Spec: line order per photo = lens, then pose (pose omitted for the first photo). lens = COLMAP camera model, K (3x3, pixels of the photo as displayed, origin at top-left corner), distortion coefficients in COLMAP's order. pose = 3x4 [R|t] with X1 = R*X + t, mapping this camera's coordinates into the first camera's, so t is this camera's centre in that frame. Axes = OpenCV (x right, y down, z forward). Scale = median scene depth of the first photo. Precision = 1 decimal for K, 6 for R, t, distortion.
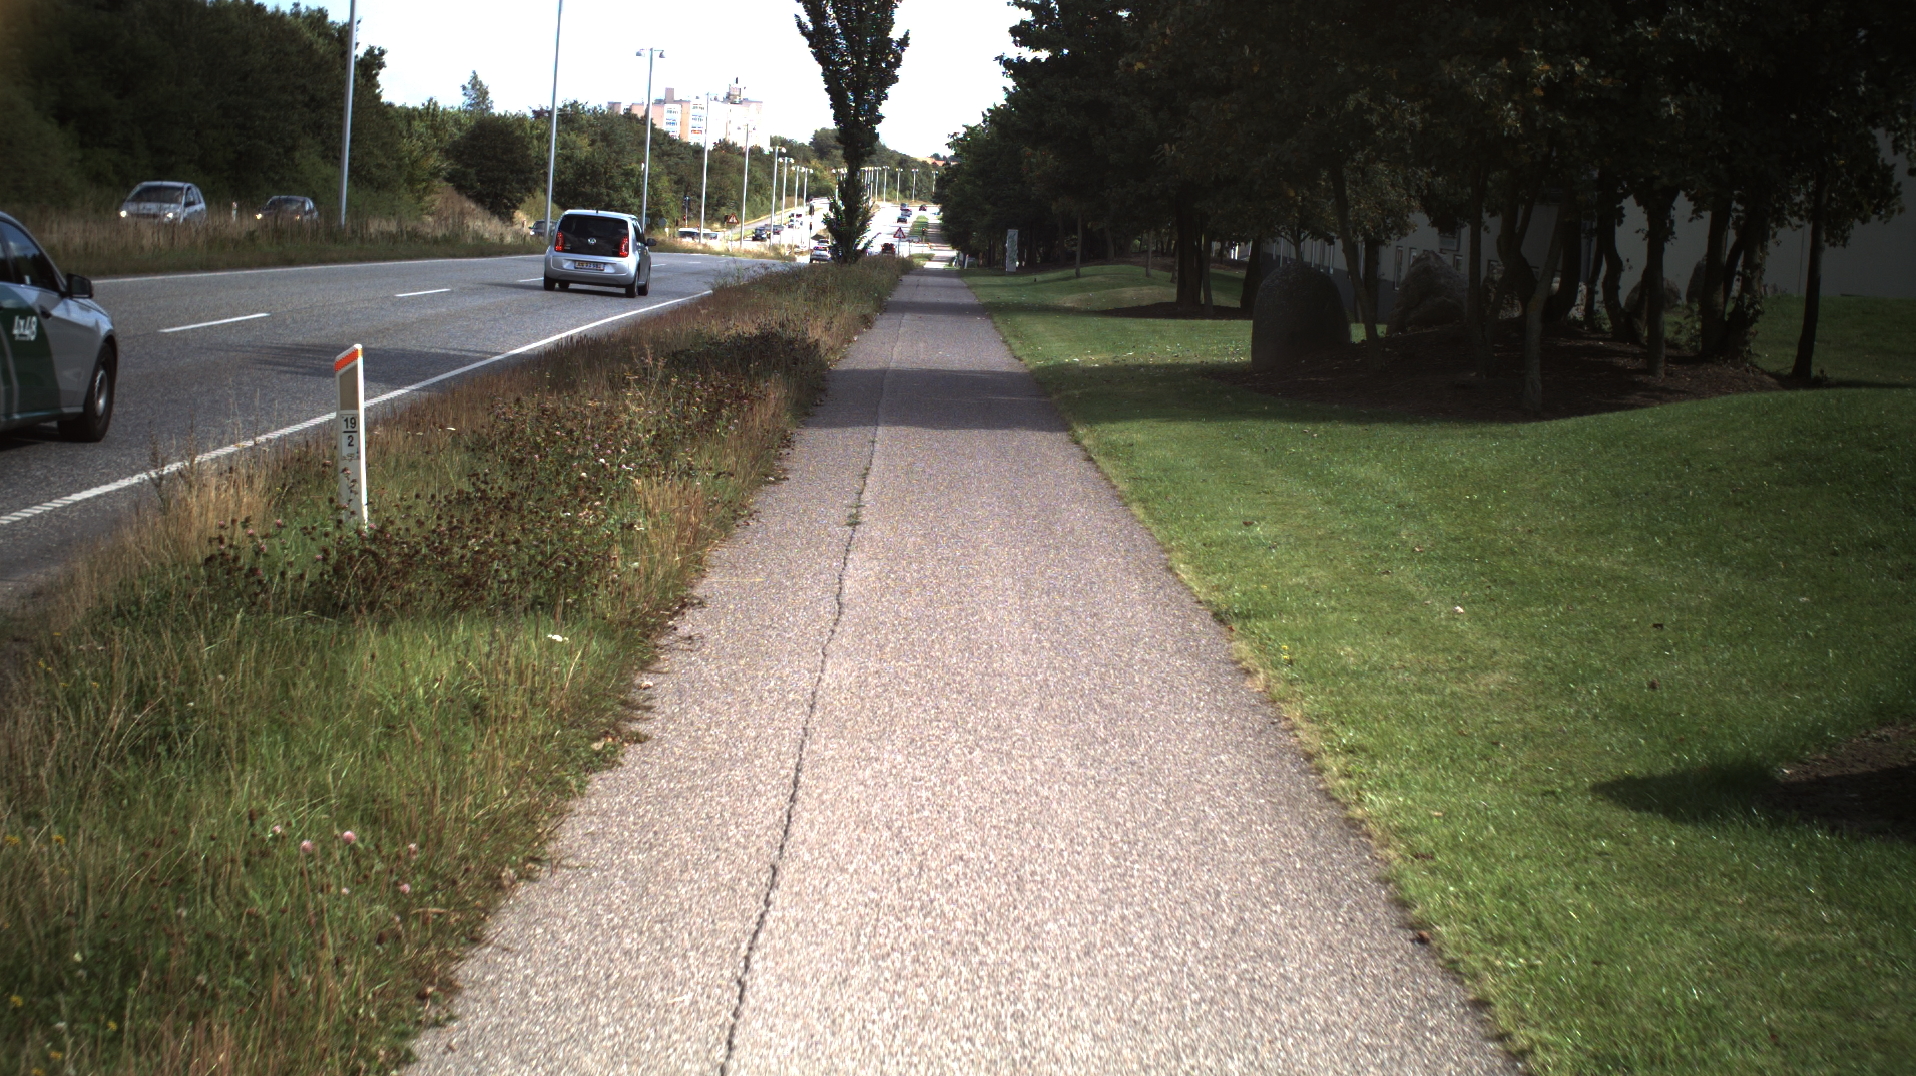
lens RADIAL K [[3305.2, 0, 956.1], [0, 3305.2, 537.8], [0, 0, 1]] dist [-0.288173, 0.253782]
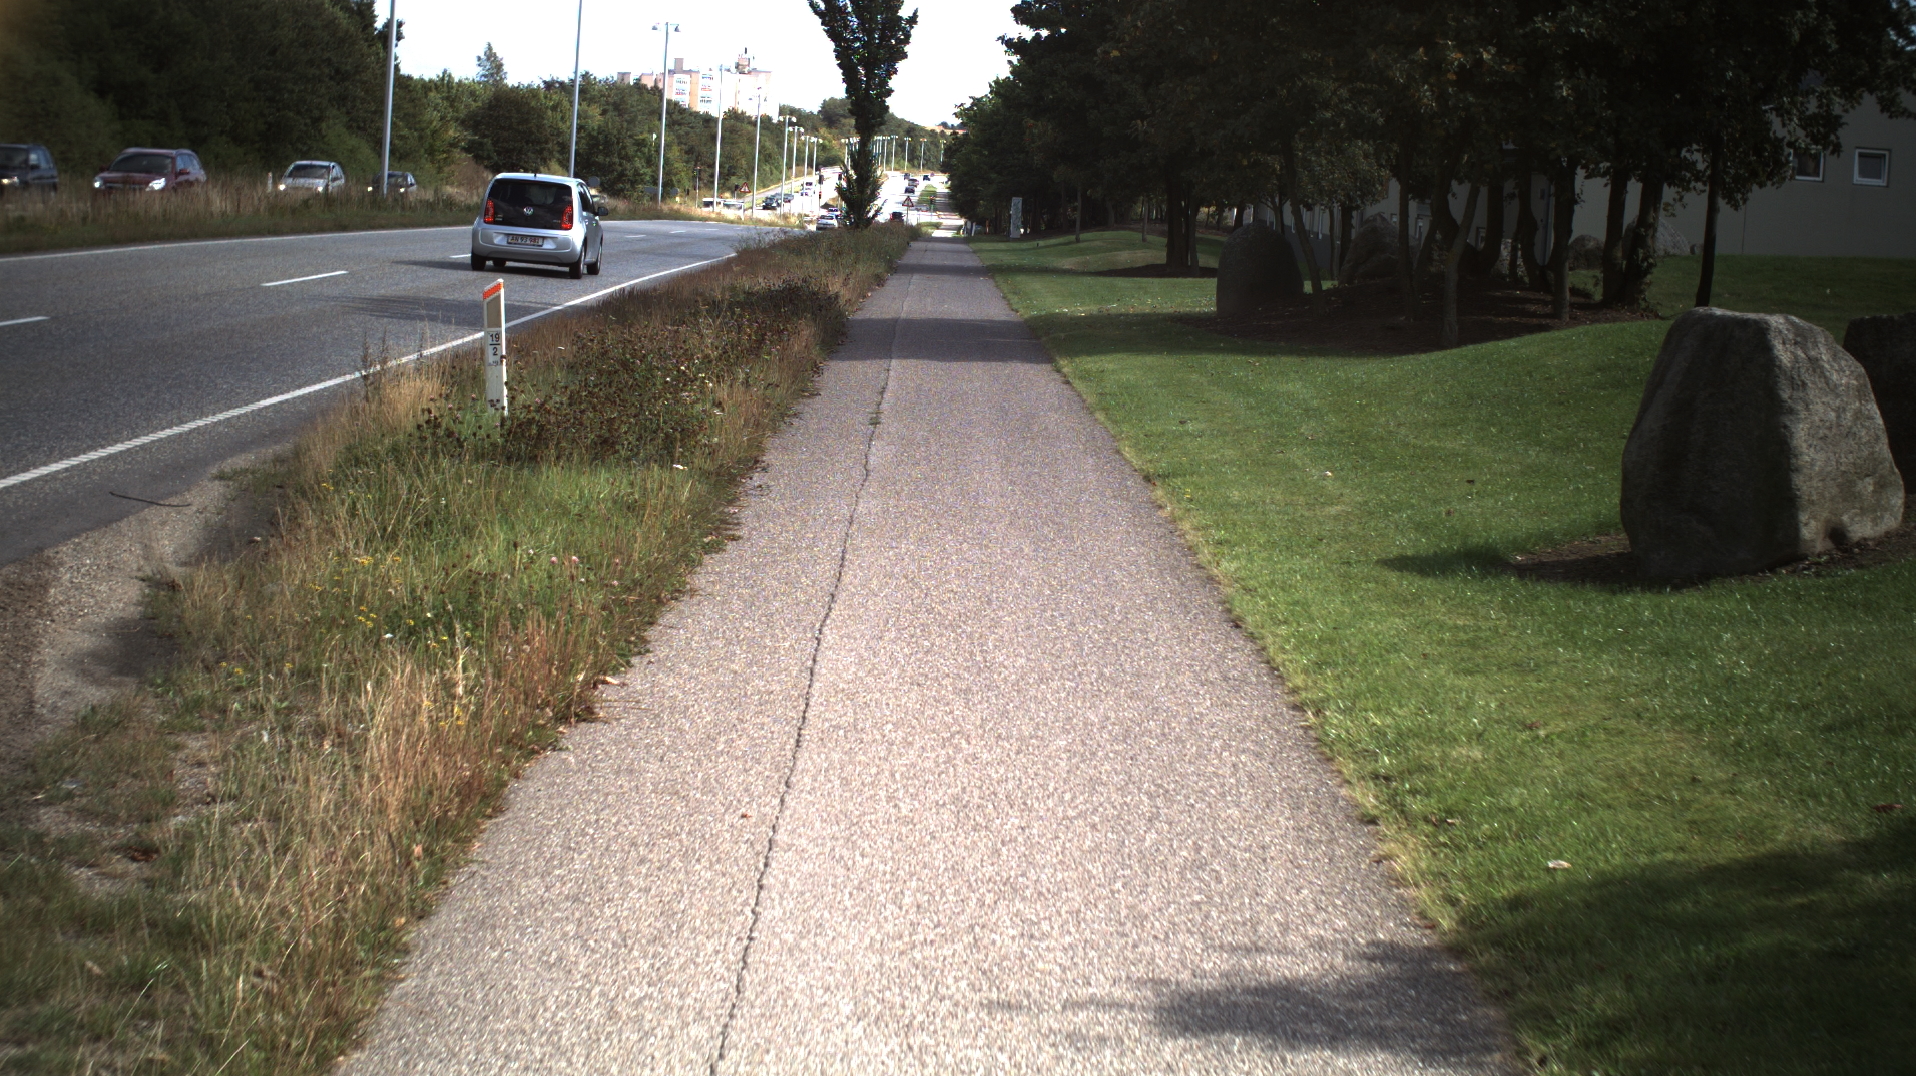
lens RADIAL K [[3305.2, 0, 956.1], [0, 3305.2, 537.8], [0, 0, 1]] dist [-0.288173, 0.253782]
pose [[0.999995, -0.001425, -0.002655, 0.000713], [0.001450, 0.999955, 0.009345, 0.005416], [0.002641, -0.009349, 0.999953, -0.053015]]
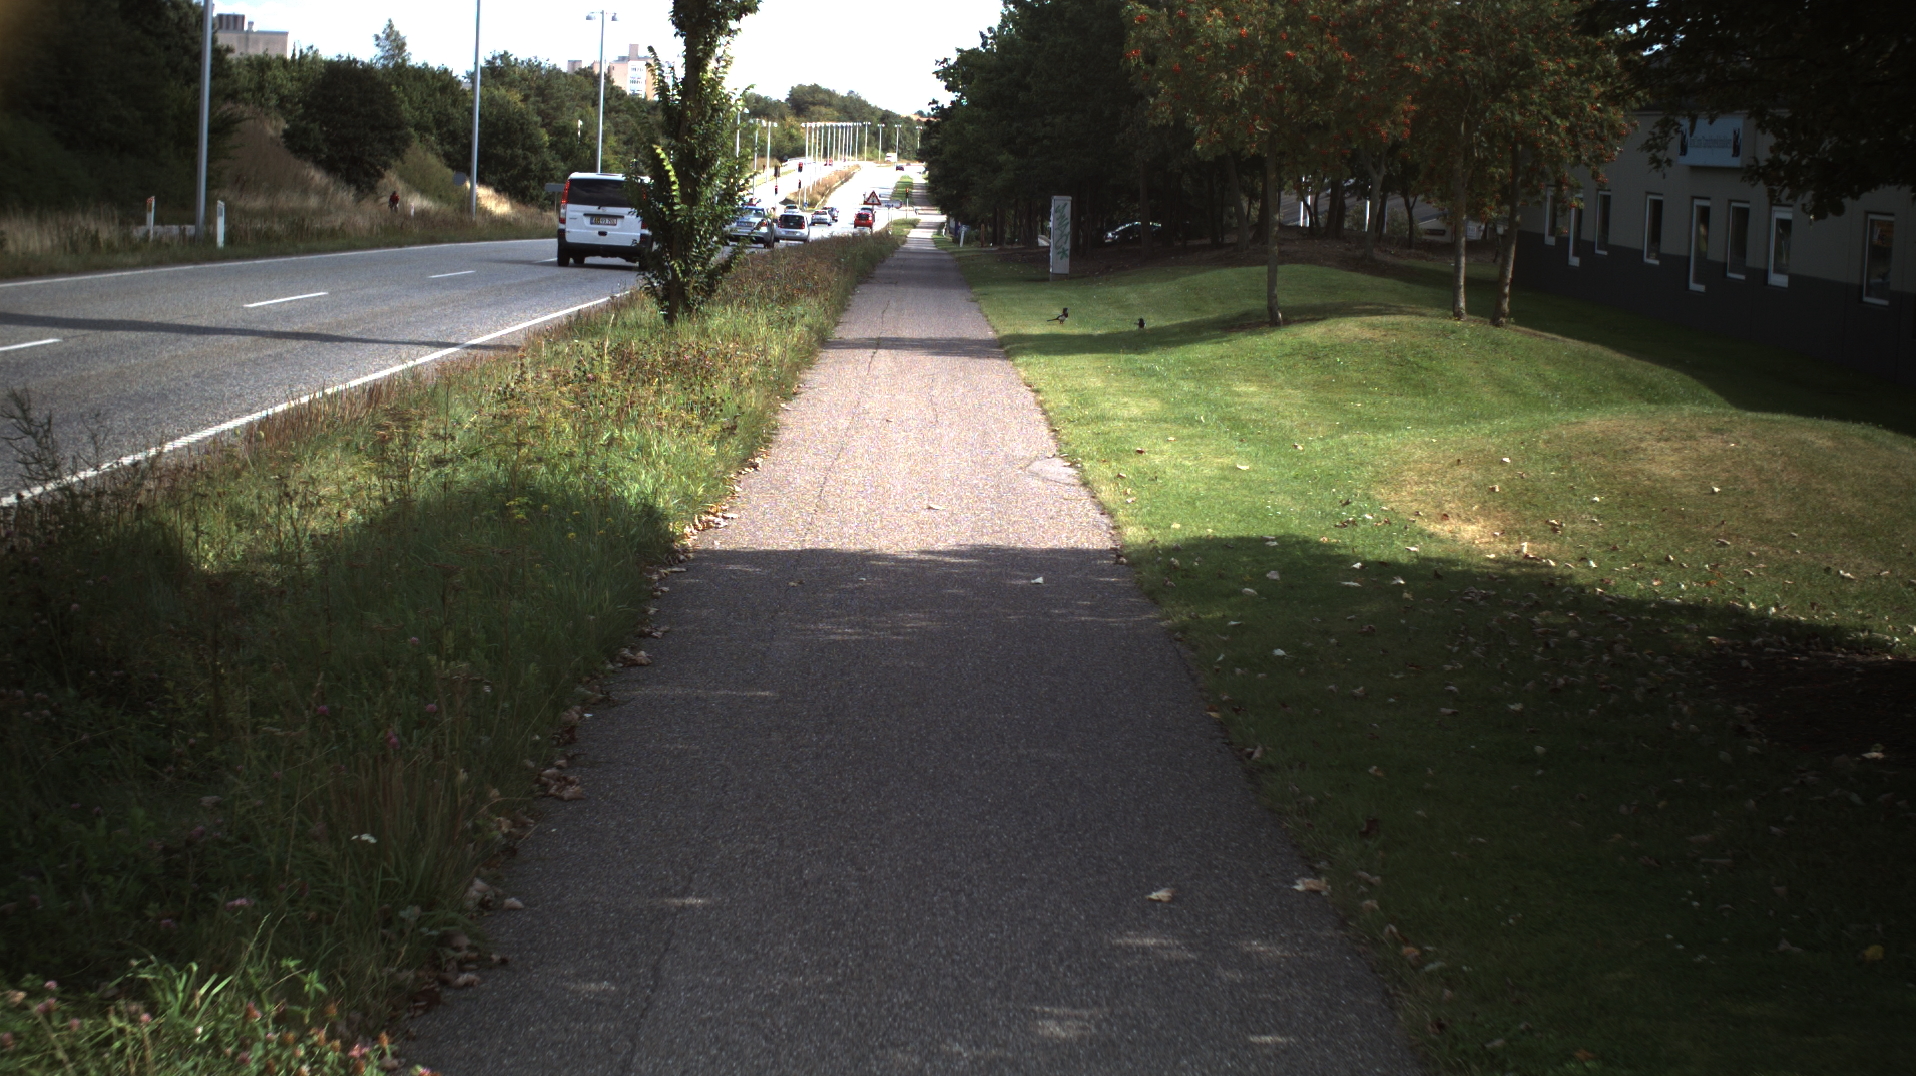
lens RADIAL K [[3305.2, 0, 956.1], [0, 3305.2, 537.8], [0, 0, 1]] dist [-0.288173, 0.253782]
pose [[0.999820, -0.018851, 0.002330, -0.003289], [0.018820, 0.999746, 0.012413, -0.056770], [-0.002563, -0.012367, 0.999920, 0.585286]]
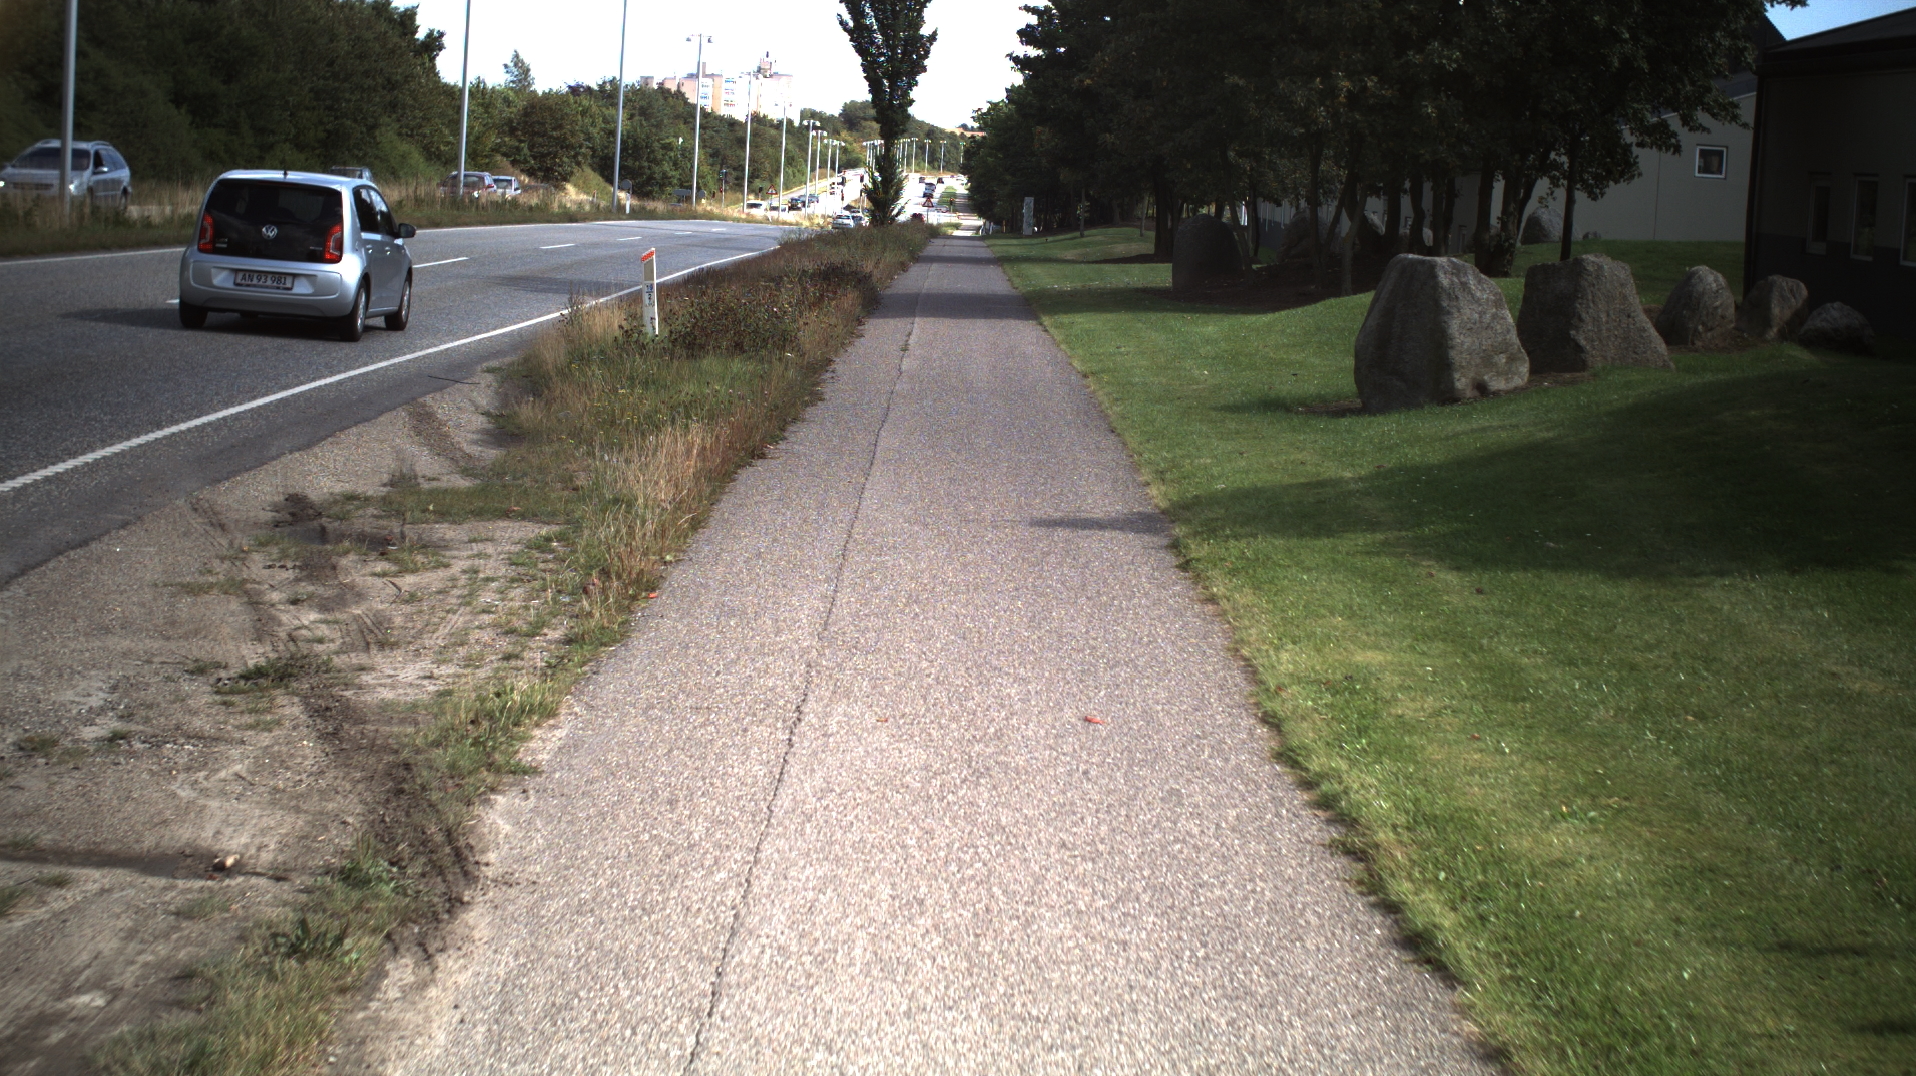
lens RADIAL K [[3305.2, 0, 956.1], [0, 3305.2, 537.8], [0, 0, 1]] dist [-0.288173, 0.253782]
pose [[0.999942, -0.005465, -0.009277, 0.002660], [0.005547, 0.999946, 0.008839, 0.016067], [0.009228, -0.008890, 0.999918, -0.159372]]
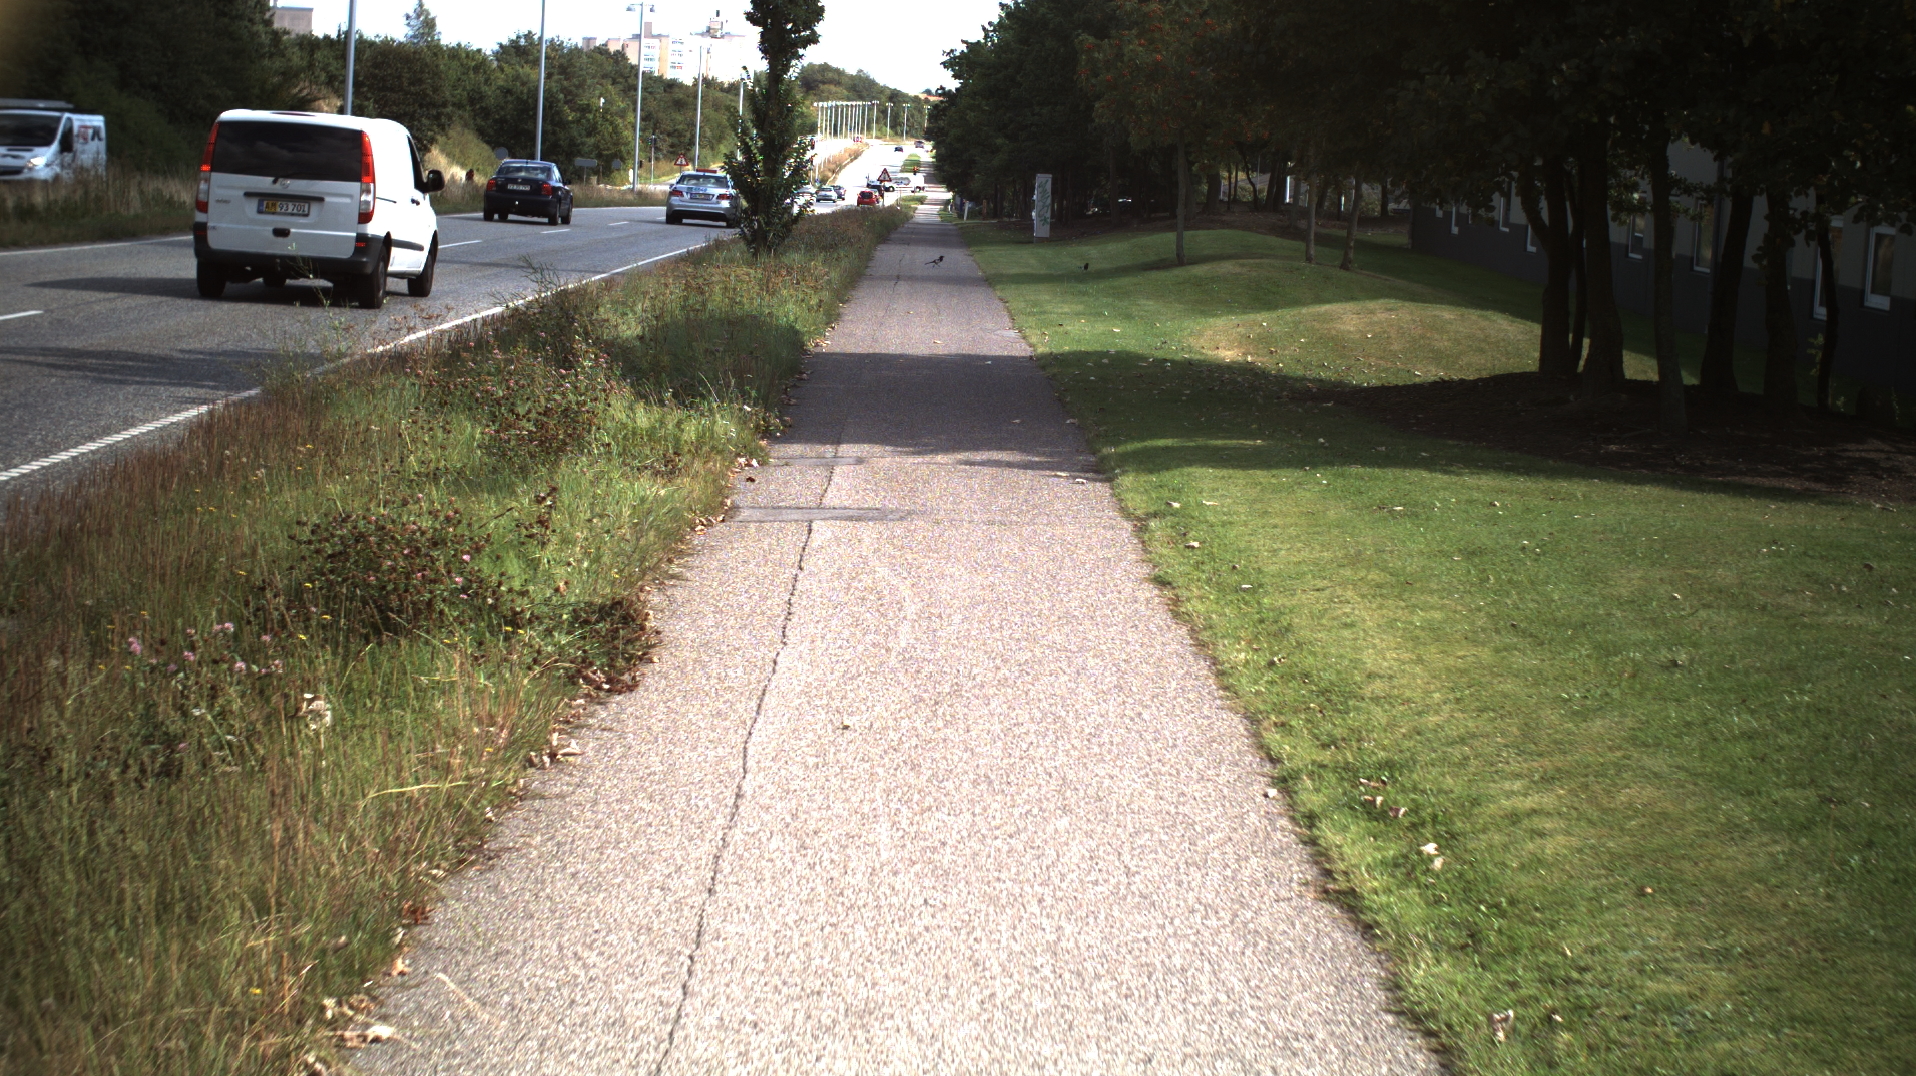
lens RADIAL K [[3305.2, 0, 956.1], [0, 3305.2, 537.8], [0, 0, 1]] dist [-0.288173, 0.253782]
pose [[0.999959, -0.008968, 0.001185, -0.002661], [0.008944, 0.999782, 0.018893, -0.041865], [-0.001354, -0.018882, 0.999821, 0.425763]]
